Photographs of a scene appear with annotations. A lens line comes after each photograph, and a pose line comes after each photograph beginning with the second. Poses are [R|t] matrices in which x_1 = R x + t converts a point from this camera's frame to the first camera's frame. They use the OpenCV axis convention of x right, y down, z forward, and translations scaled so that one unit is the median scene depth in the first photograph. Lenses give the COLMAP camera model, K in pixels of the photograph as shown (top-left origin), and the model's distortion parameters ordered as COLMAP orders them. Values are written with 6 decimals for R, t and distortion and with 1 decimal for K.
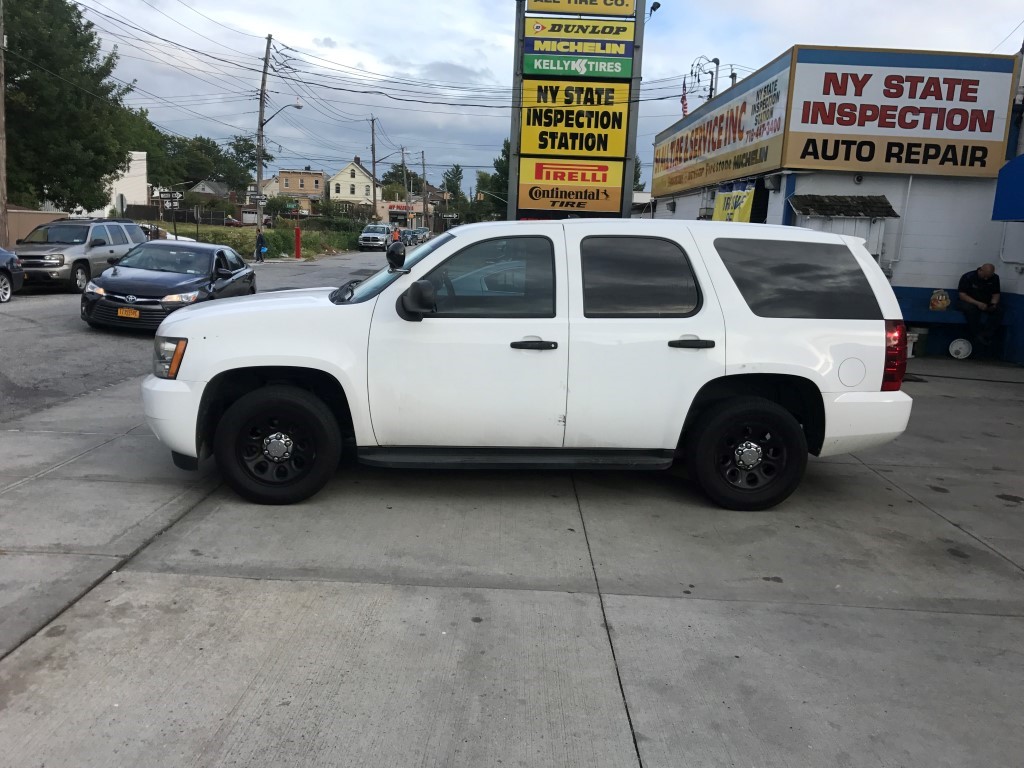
lens RADIAL K [[840.1, 0, 500.0], [0, 840.1, 378.9], [0, 0, 1]] dist [0.012018, -0.003990]
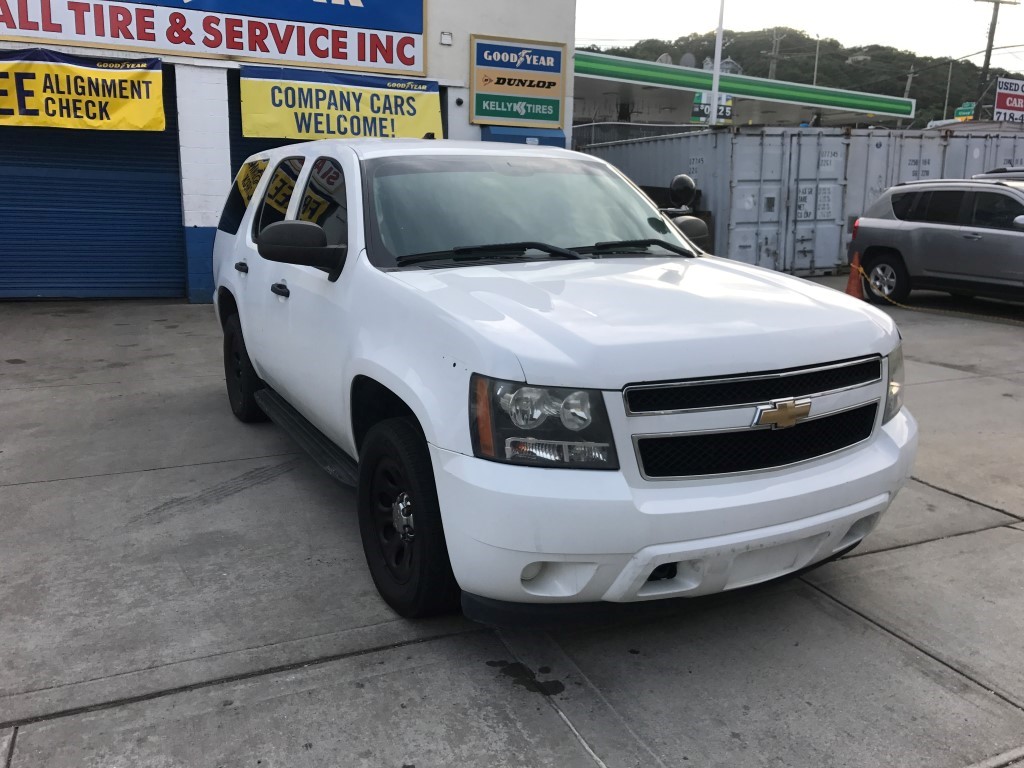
lens RADIAL K [[843.4, 0, 498.3], [0, 843.4, 383.3], [0, 0, 1]] dist [-0.000269, 0.011240]
pose [[-0.401177, -0.244368, 0.882803, -0.331760], [0.123501, 0.940529, 0.316470, -0.100986], [-0.907637, 0.235987, -0.347139, 0.591082]]
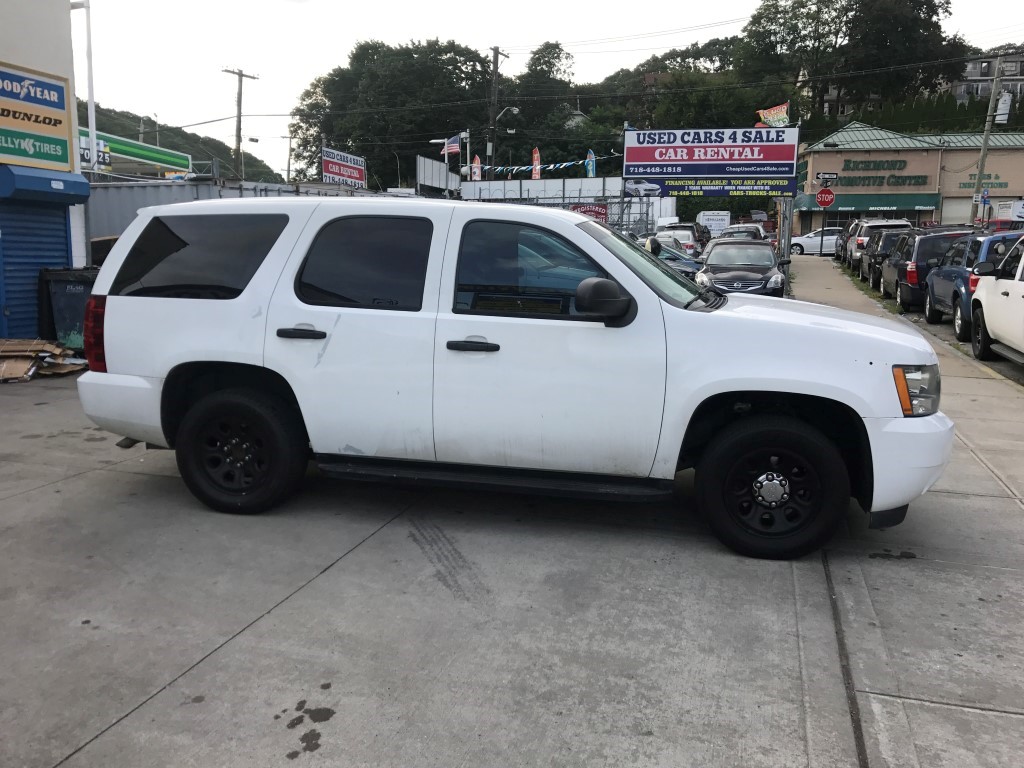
lens RADIAL K [[840.1, 0, 500.0], [0, 840.1, 378.9], [0, 0, 1]] dist [0.012018, -0.003990]
pose [[-0.959552, -0.090877, 0.266462, -0.097466], [-0.001042, 0.947609, 0.319430, -0.137363], [-0.281530, 0.306232, -0.909375, 0.856858]]
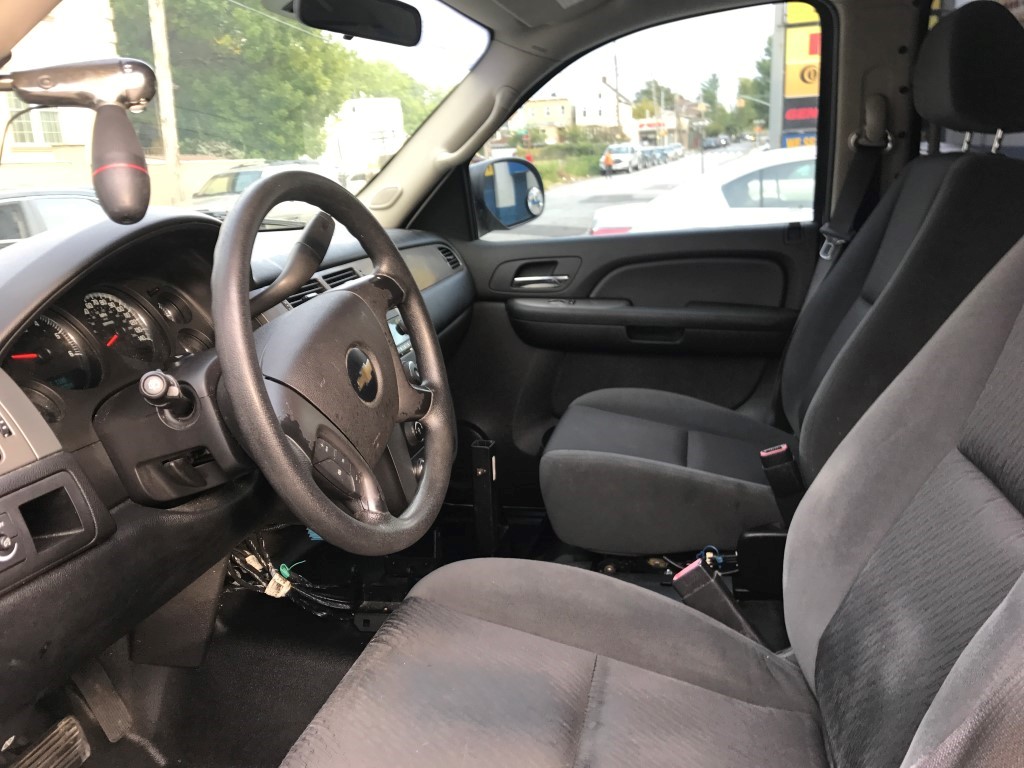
lens RADIAL K [[839.7, 0, 502.8], [0, 839.7, 386.3], [0, 0, 1]] dist [0.006973, 0.005711]
pose [[0.953480, -0.014690, -0.301097, 0.007868], [0.042731, 0.995313, 0.086759, -0.040572], [0.298411, -0.095589, 0.949639, 0.378813]]
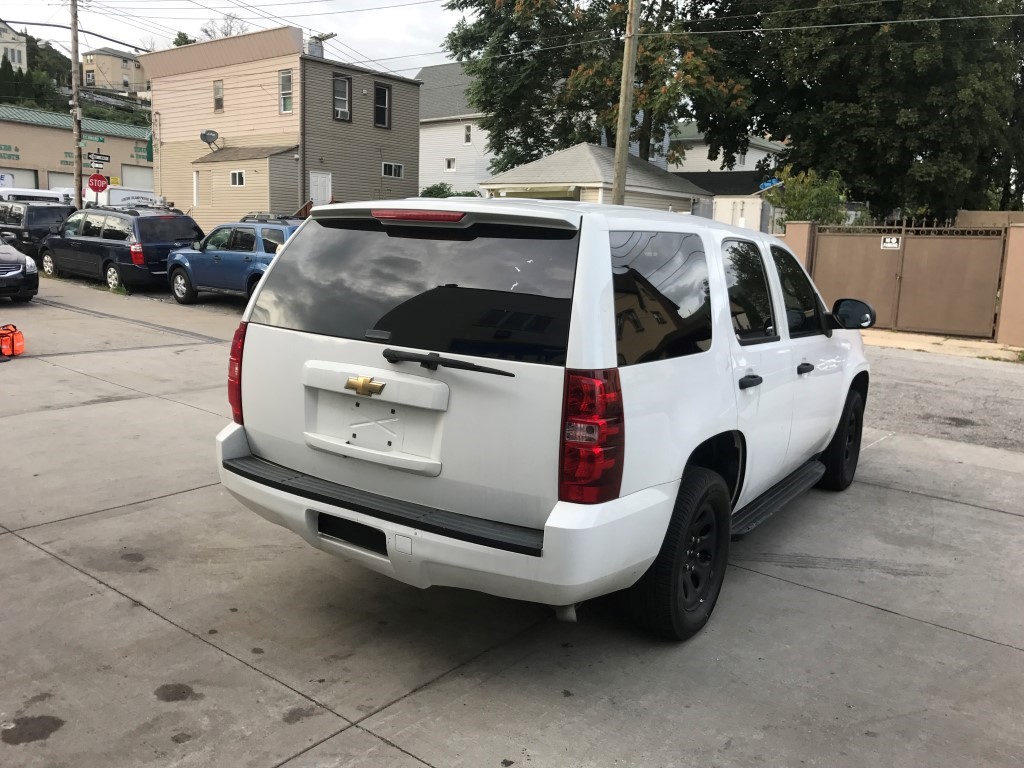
lens RADIAL K [[843.4, 0, 498.3], [0, 843.4, 383.3], [0, 0, 1]] dist [-0.000269, 0.011240]
pose [[-0.608958, 0.064358, -0.790587, 0.372565], [-0.195871, 0.953636, 0.228502, -0.091599], [0.768638, 0.294001, -0.568118, 0.651184]]
